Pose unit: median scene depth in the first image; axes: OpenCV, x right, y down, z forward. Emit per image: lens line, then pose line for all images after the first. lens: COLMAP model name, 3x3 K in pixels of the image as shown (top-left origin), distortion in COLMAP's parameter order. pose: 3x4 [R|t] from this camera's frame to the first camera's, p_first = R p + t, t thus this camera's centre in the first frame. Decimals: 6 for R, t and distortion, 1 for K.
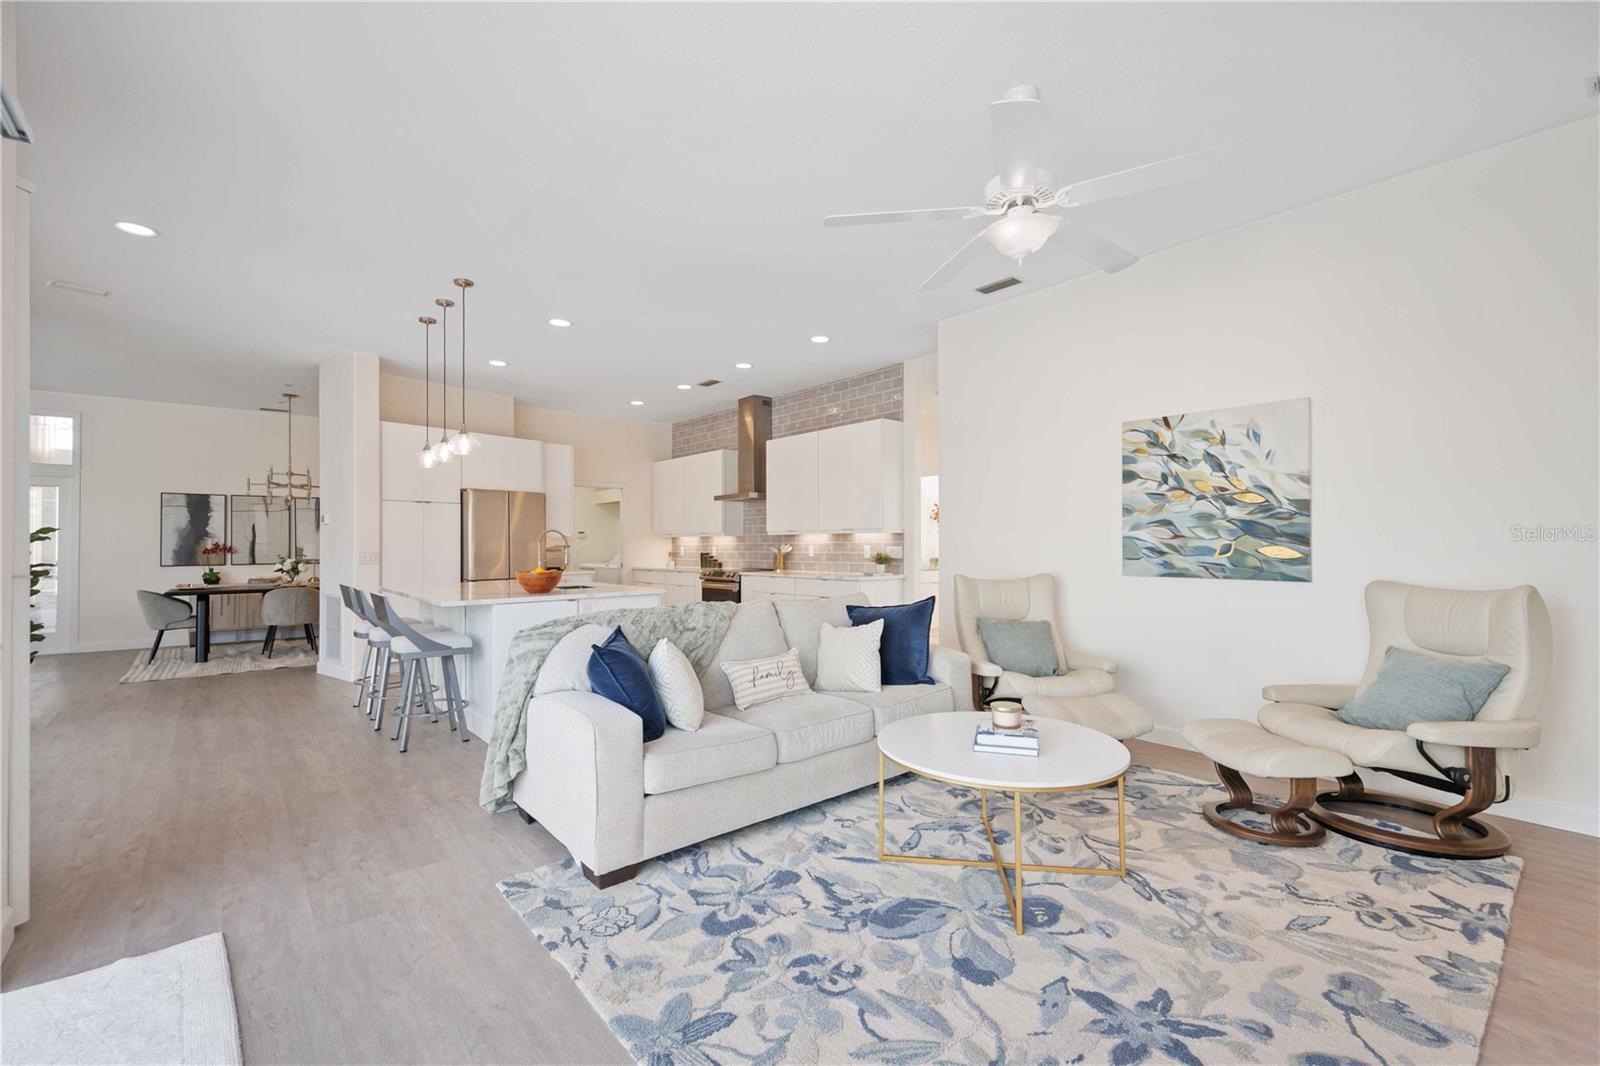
lens RADIAL K [[682.1, 0, 798.9], [0, 682.1, 538.1], [0, 0, 1]] dist [0.002715, 0.000069]
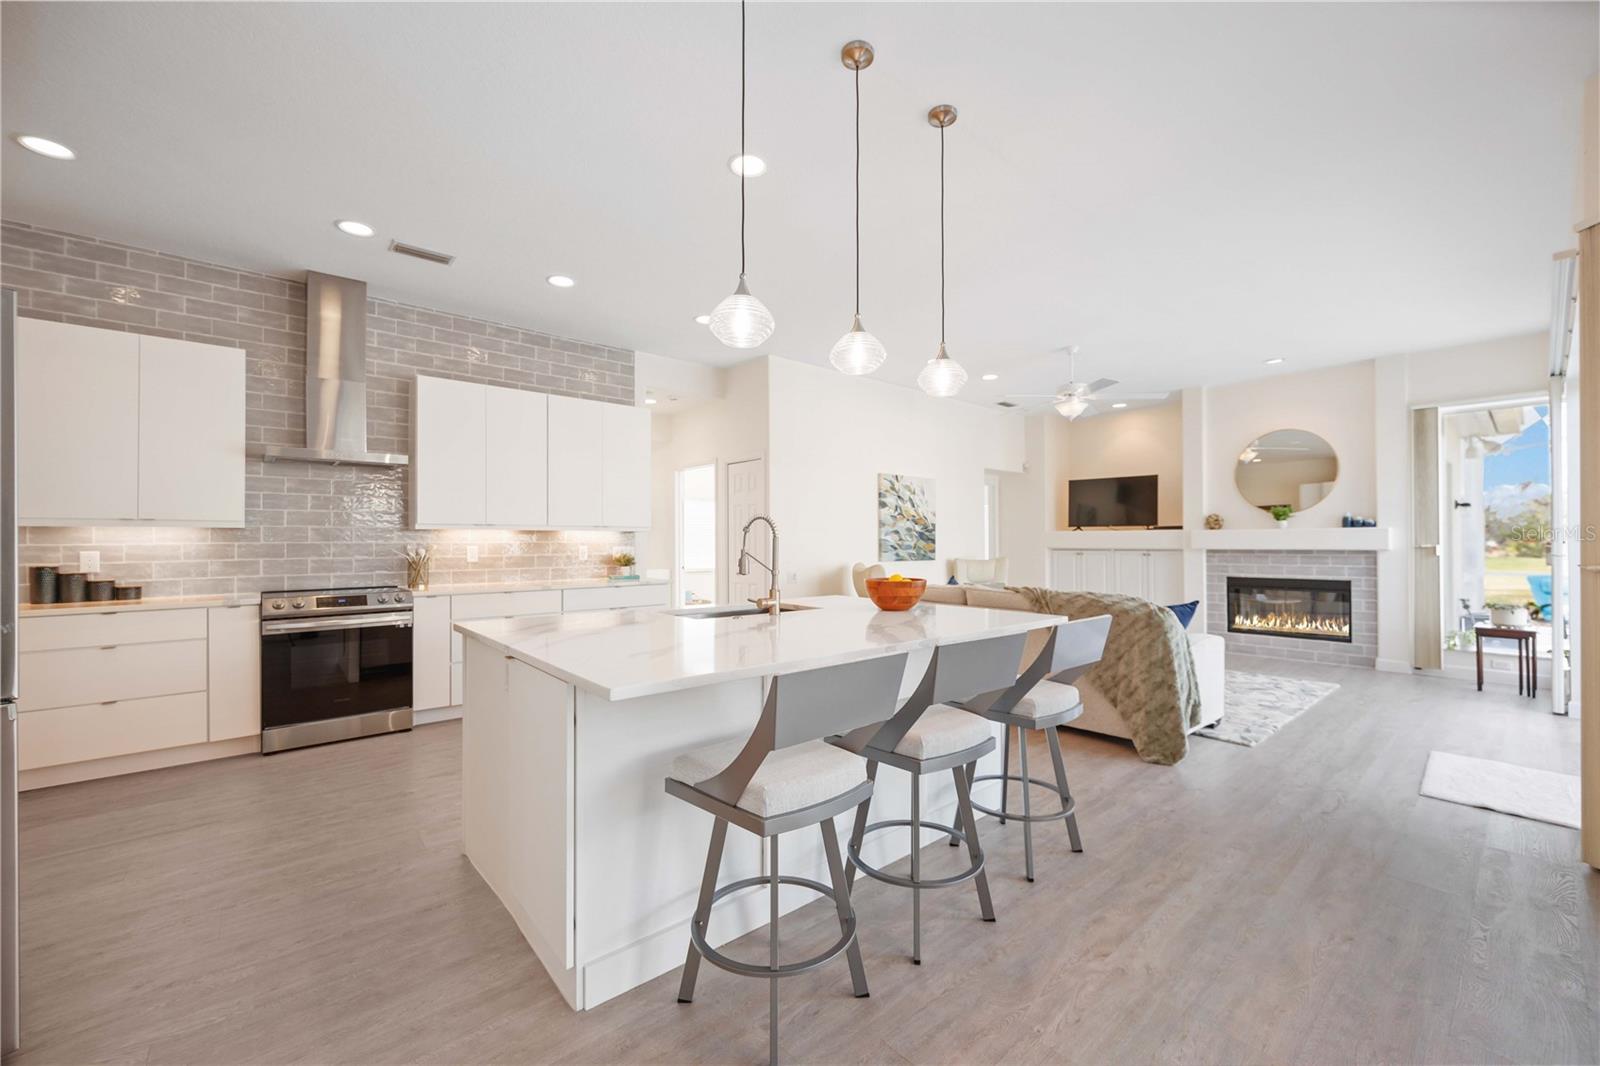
lens RADIAL K [[641.9, 0, 799.7], [0, 641.9, 539.1], [0, 0, 1]] dist [-0.009338, 0.000099]
pose [[-0.011673, 0.009516, 0.999887, -1.249461], [-0.006399, 0.999934, -0.009591, 0.015498], [-0.999911, -0.006510, -0.011611, 1.330961]]
